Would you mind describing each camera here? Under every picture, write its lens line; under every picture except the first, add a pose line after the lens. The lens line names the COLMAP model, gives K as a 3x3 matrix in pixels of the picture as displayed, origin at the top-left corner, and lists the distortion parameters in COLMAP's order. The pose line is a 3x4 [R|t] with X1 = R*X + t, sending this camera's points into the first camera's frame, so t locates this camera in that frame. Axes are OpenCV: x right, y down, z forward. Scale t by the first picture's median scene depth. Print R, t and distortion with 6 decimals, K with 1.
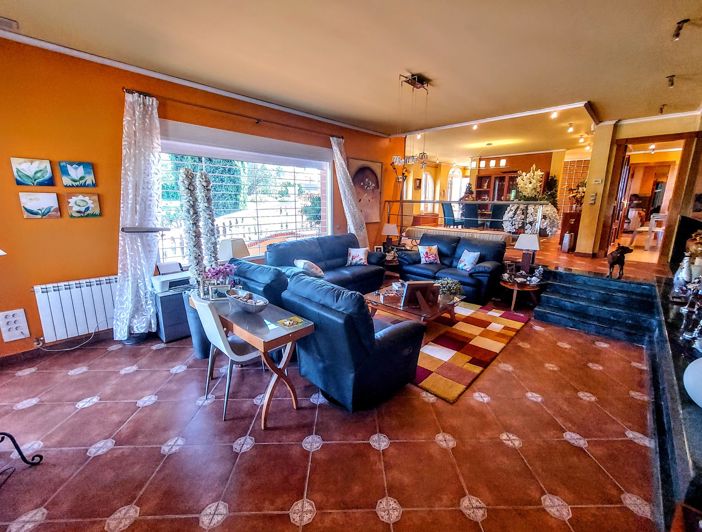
lens RADIAL K [[300.0, 0, 352.1], [0, 300.0, 264.7], [0, 0, 1]] dist [0.006356, -0.000188]
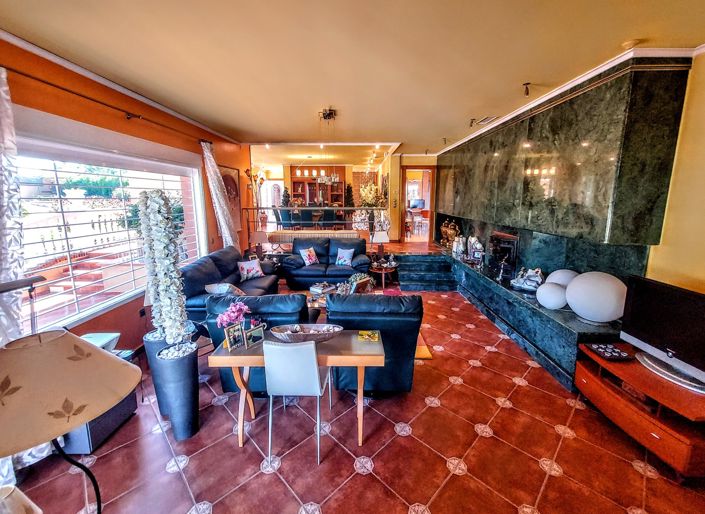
lens RADIAL K [[295.4, 0, 355.1], [0, 295.4, 247.7], [0, 0, 1]] dist [0.002644, -0.000023]
pose [[0.730566, -0.124707, 0.671358, -0.411948], [0.152018, 0.988211, 0.018140, -0.070322], [-0.665706, 0.088806, 0.740911, 0.085392]]
